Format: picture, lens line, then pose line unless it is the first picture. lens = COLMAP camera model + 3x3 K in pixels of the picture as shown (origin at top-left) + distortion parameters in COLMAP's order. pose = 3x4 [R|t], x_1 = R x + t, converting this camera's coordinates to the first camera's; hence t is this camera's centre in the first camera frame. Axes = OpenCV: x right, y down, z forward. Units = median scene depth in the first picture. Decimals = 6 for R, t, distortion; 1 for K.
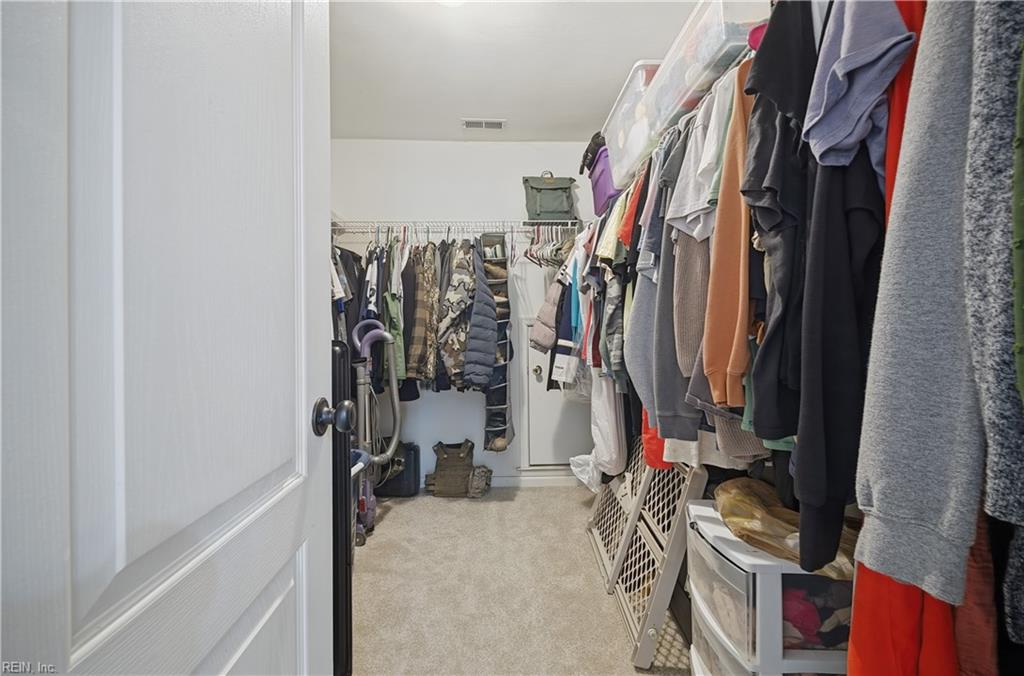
lens RADIAL K [[408.5, 0, 512.8], [0, 408.5, 338.7], [0, 0, 1]] dist [-0.000258, -0.000006]
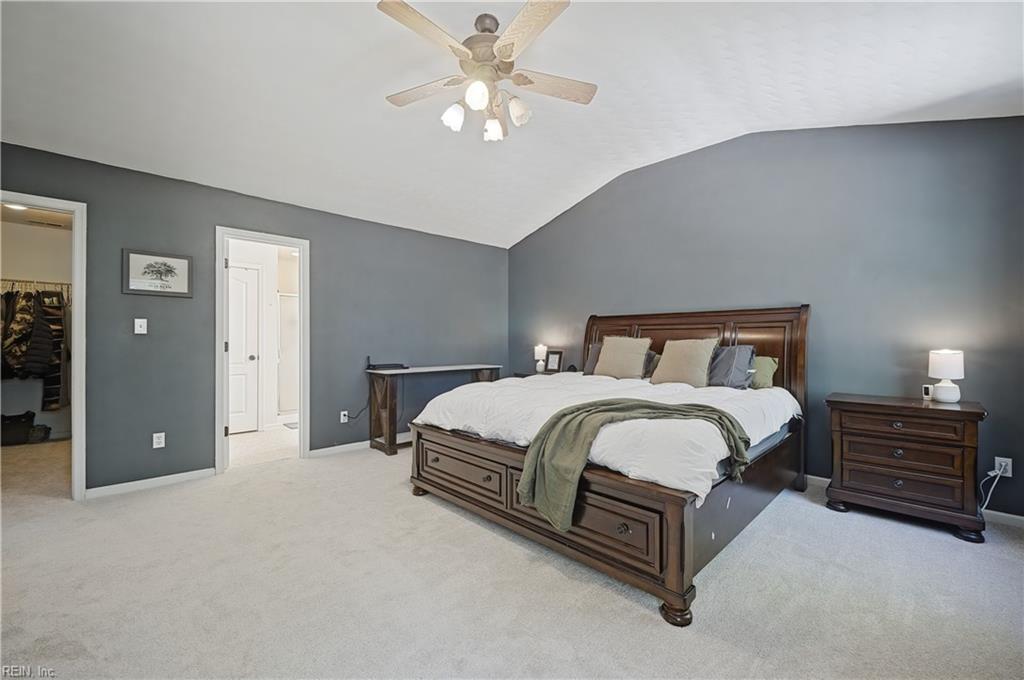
lens RADIAL K [[408.5, 0, 510.5], [0, 408.5, 338.0], [0, 0, 1]] dist [-0.000258, -0.000006]
pose [[0.740676, 0.008602, 0.671807, 0.249777], [0.010226, 0.999658, -0.024074, 0.015262], [-0.671784, 0.024701, 0.740335, -1.731664]]
